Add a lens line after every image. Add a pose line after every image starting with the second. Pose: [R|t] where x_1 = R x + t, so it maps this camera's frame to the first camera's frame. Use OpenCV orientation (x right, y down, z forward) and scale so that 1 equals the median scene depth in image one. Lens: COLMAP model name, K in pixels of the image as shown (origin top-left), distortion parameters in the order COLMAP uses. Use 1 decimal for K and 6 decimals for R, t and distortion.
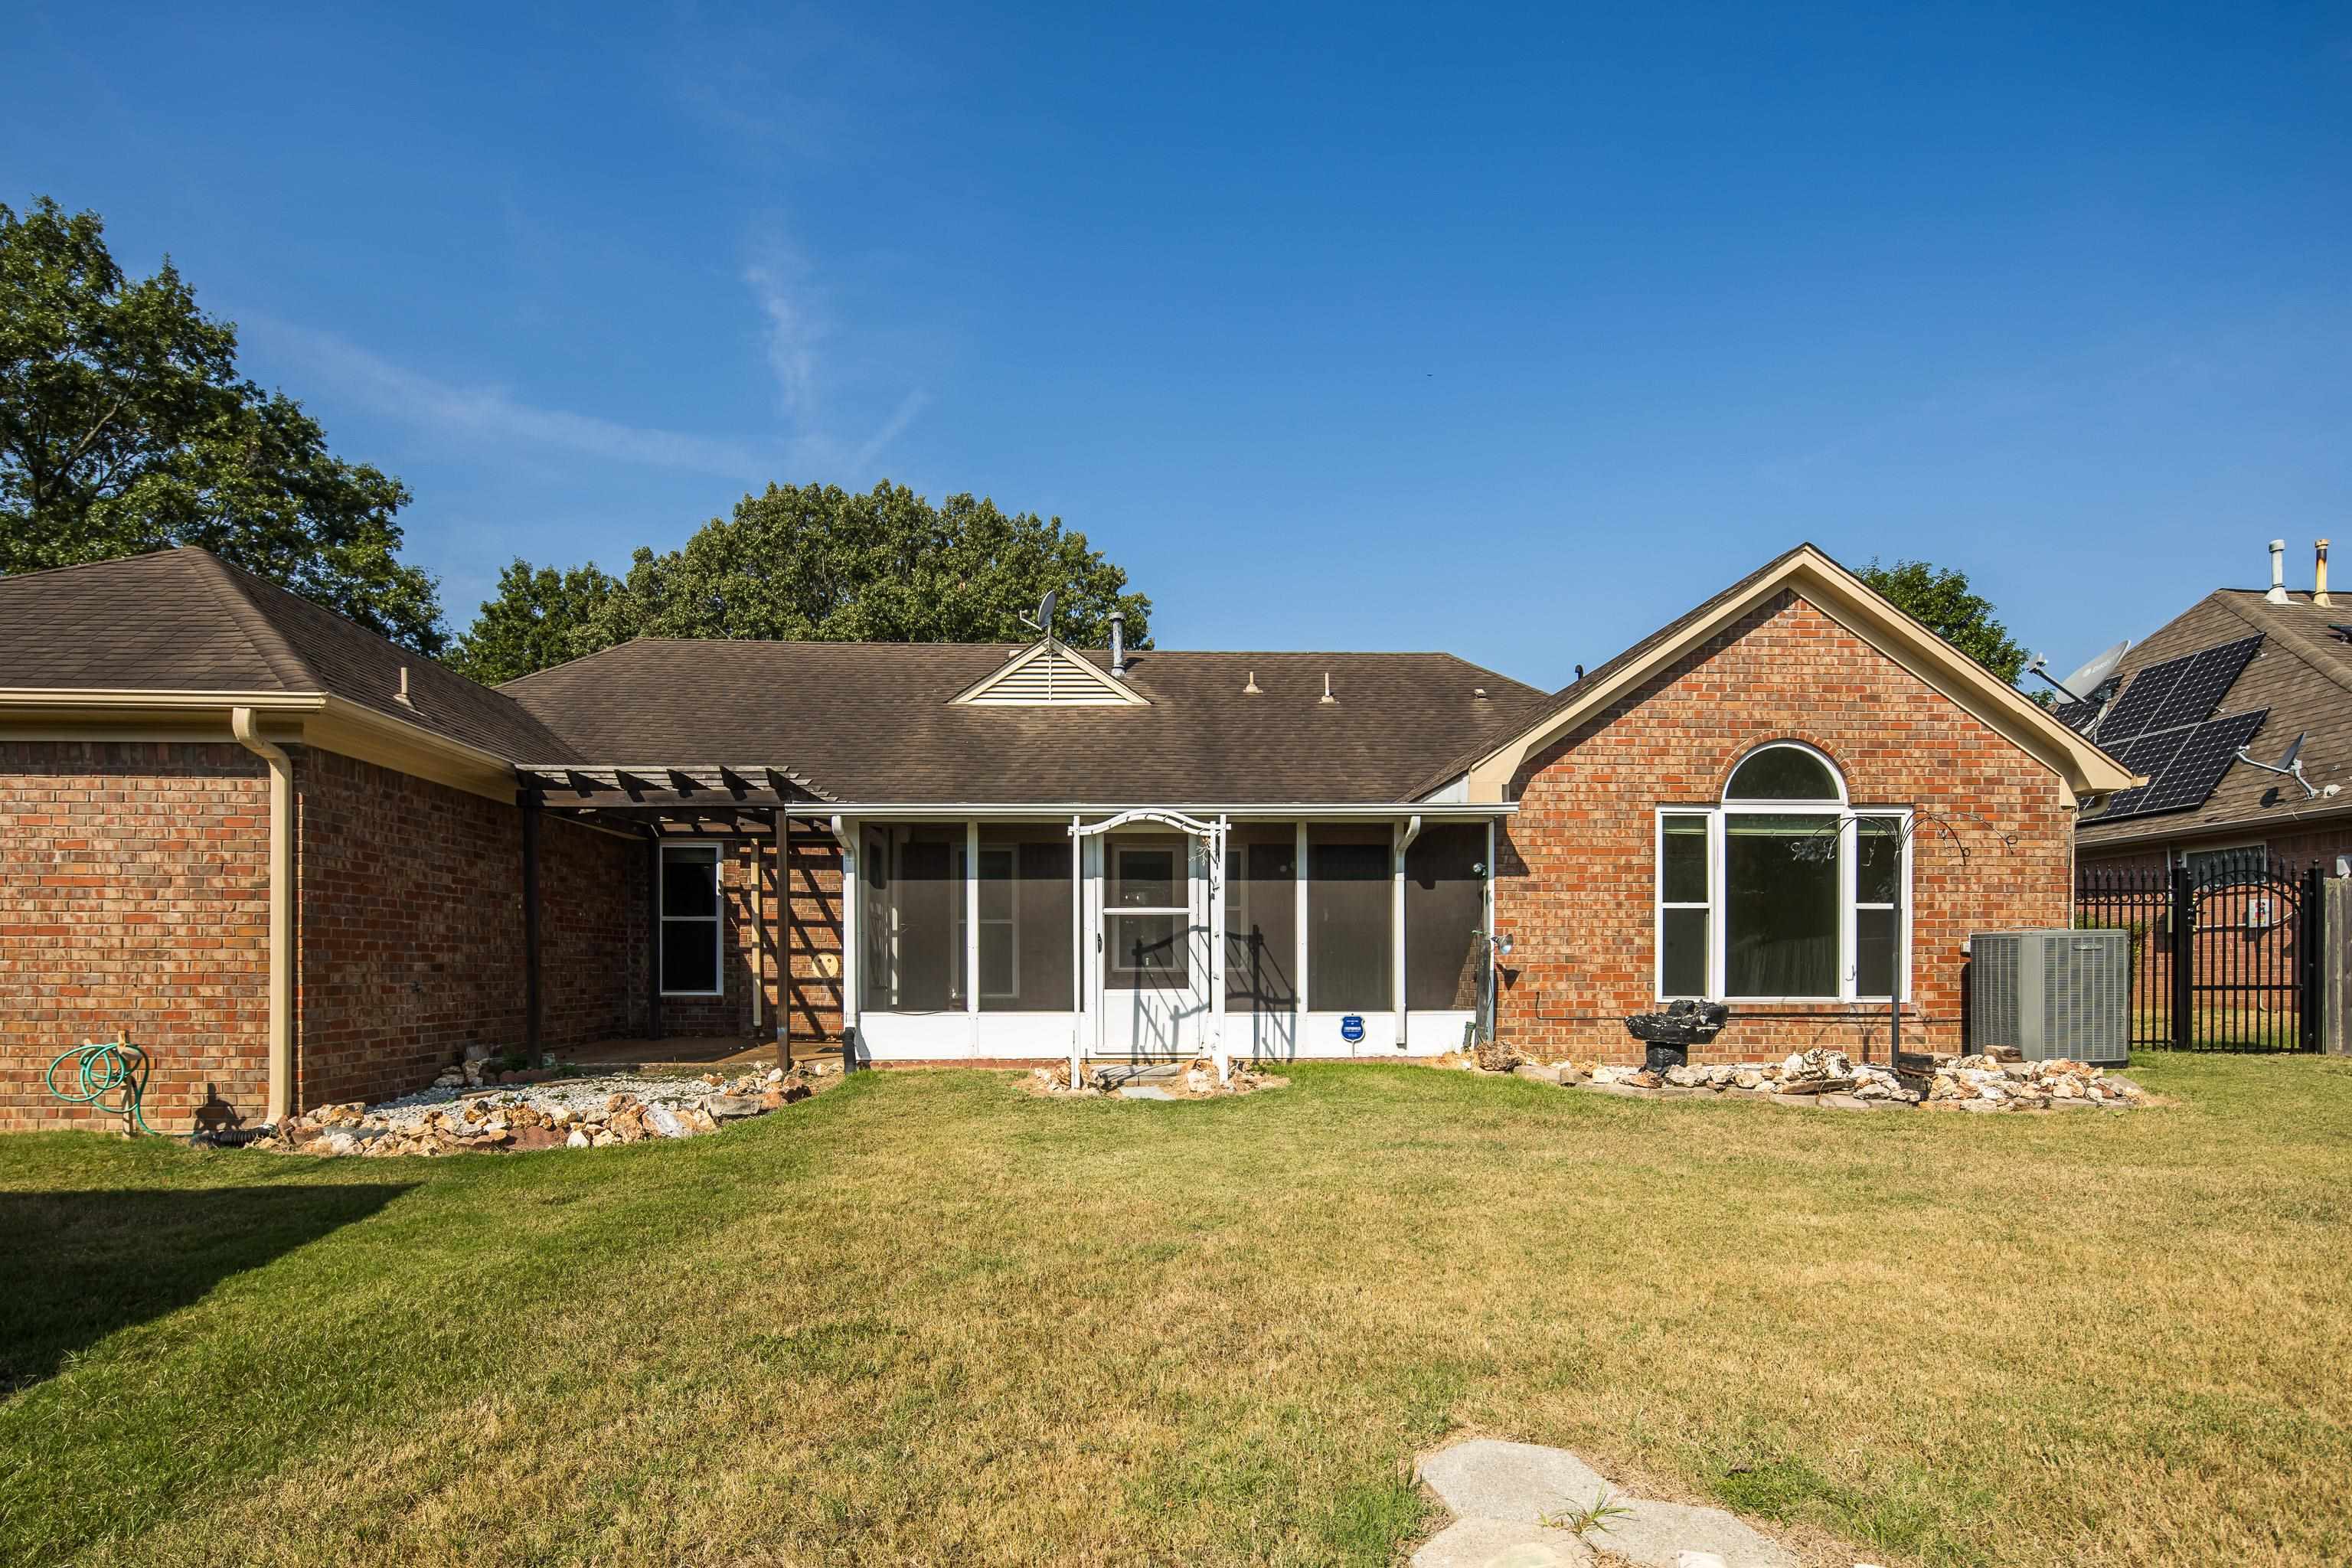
lens RADIAL K [[1147.1, 0, 1140.5], [0, 1147.1, 985.2], [0, 0, 1]] dist [0.001006, -0.001261]
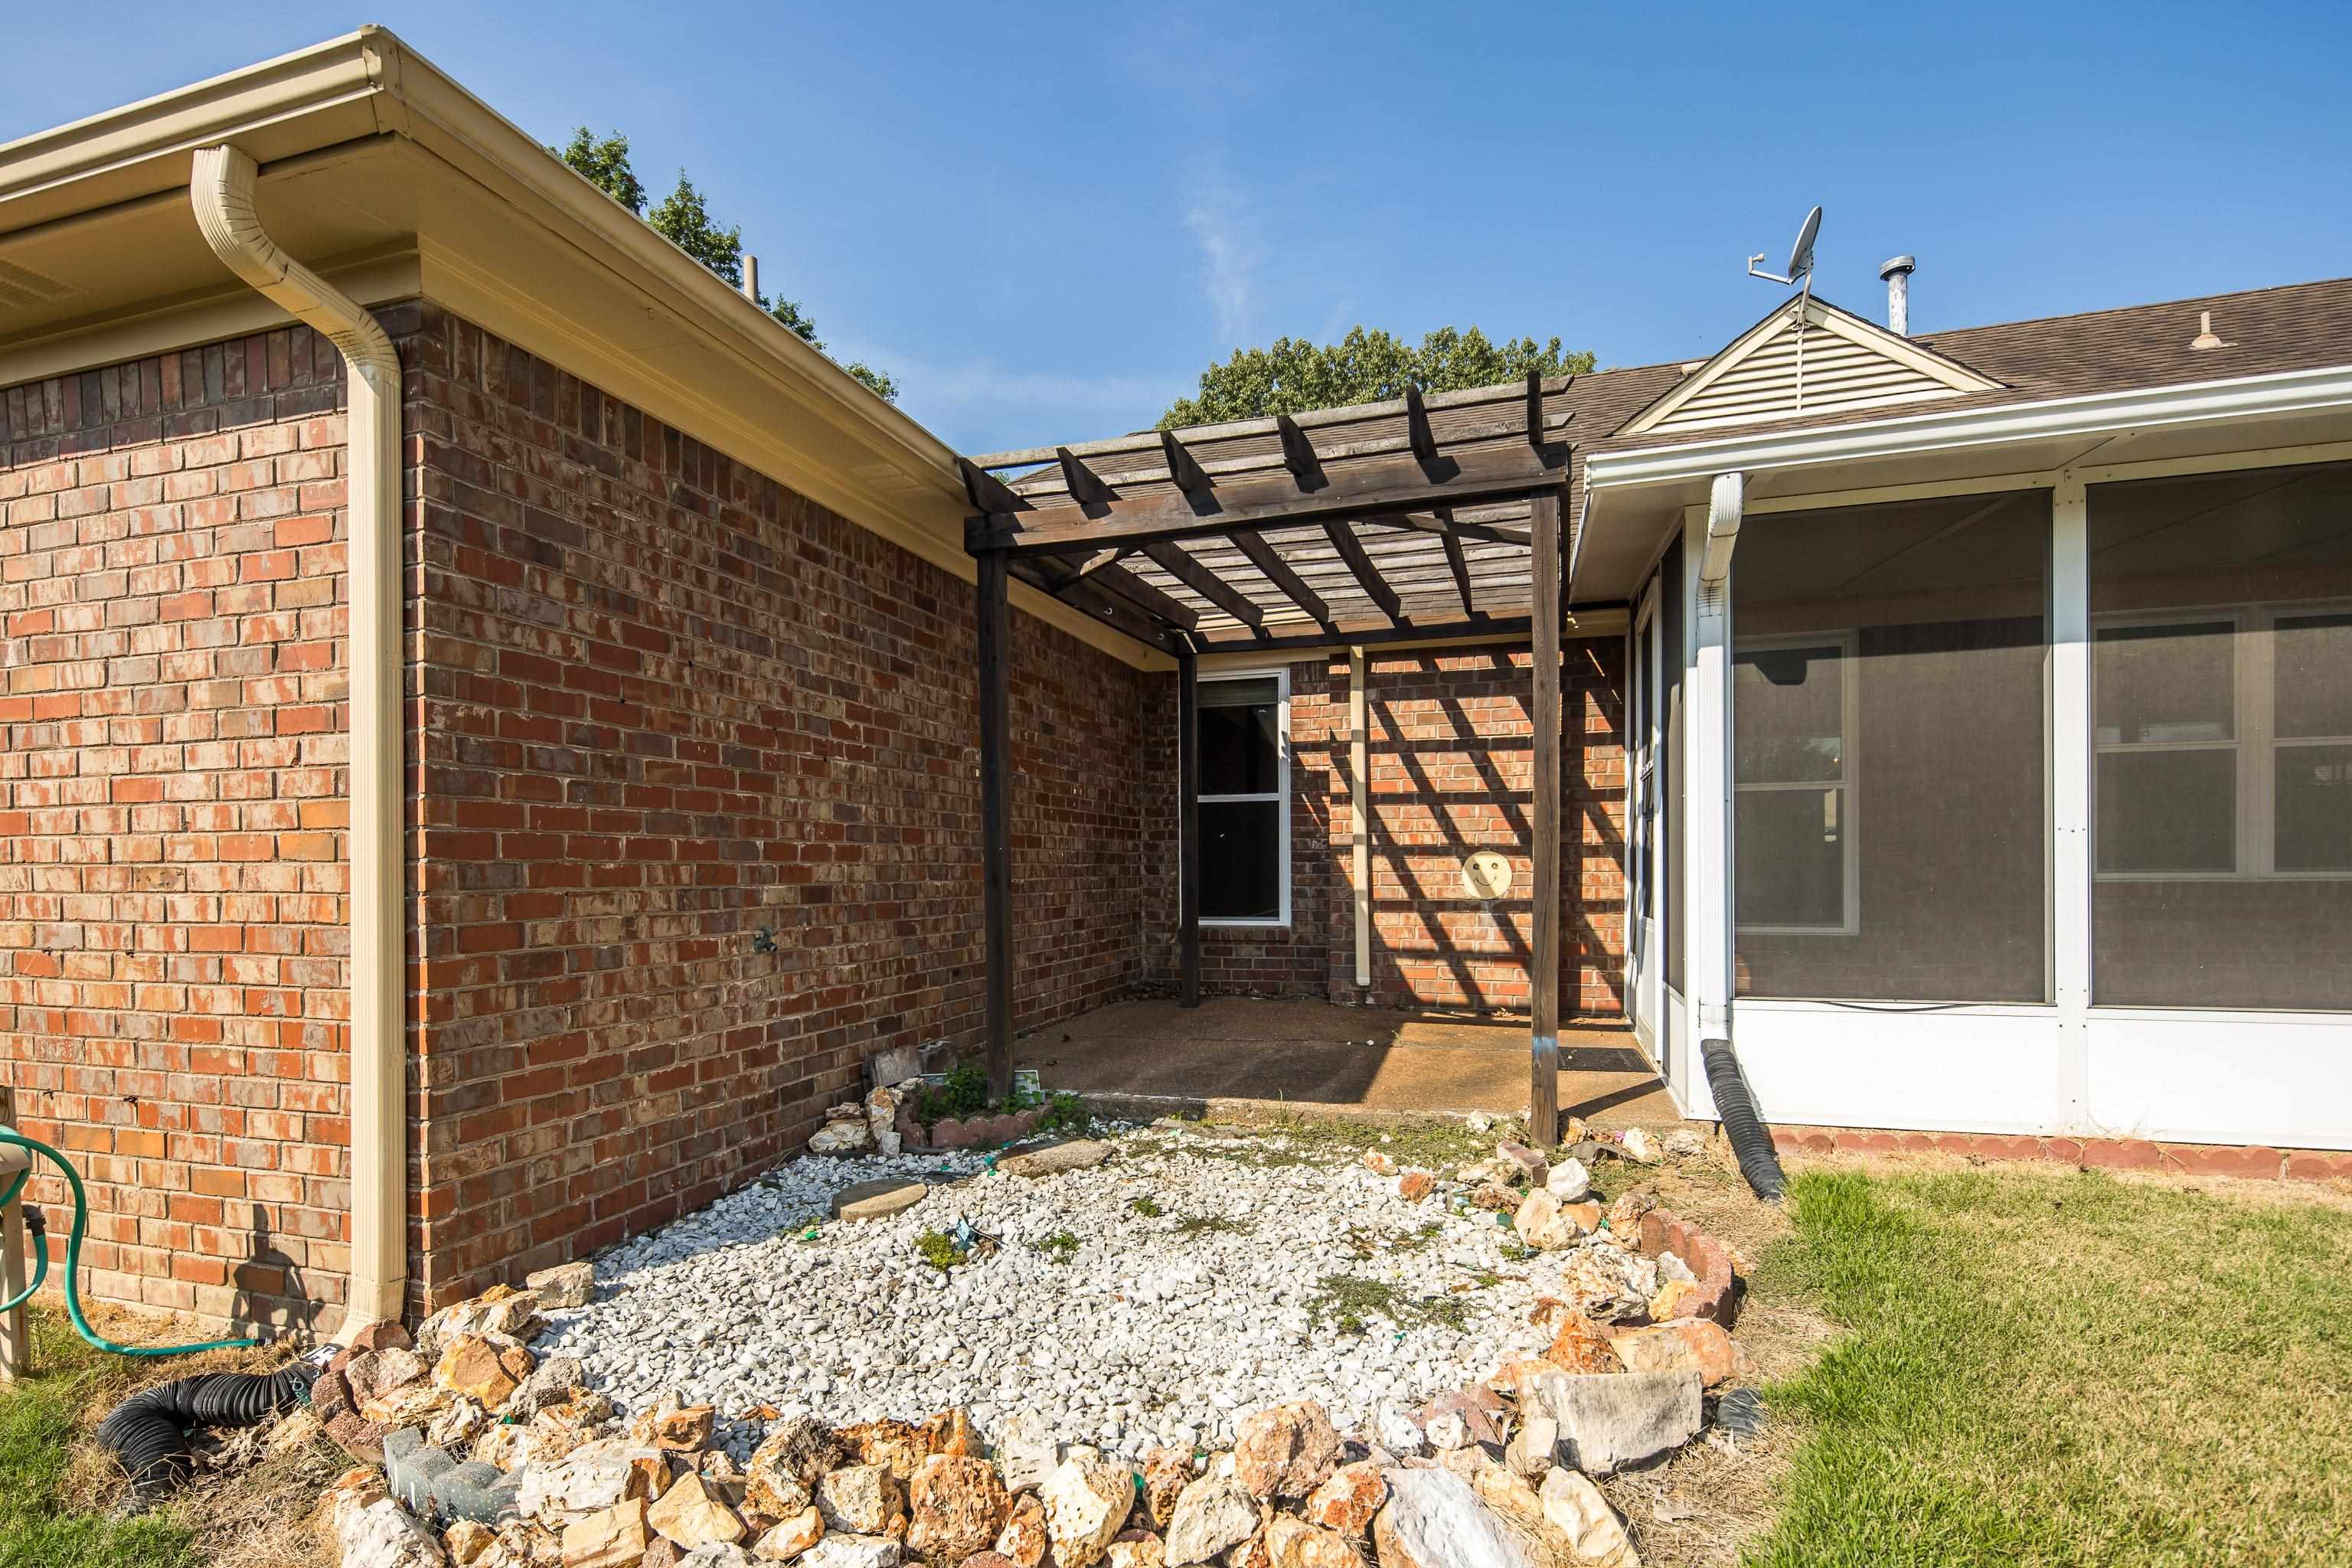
lens RADIAL K [[1131.0, 0, 1162.2], [0, 1131.0, 889.3], [0, 0, 1]] dist [0.001057, 0.000116]
pose [[0.937466, -0.002649, -0.348067, -0.287728], [0.004598, 0.999978, 0.004773, -0.017119], [0.348047, -0.006075, 0.937457, 0.556013]]
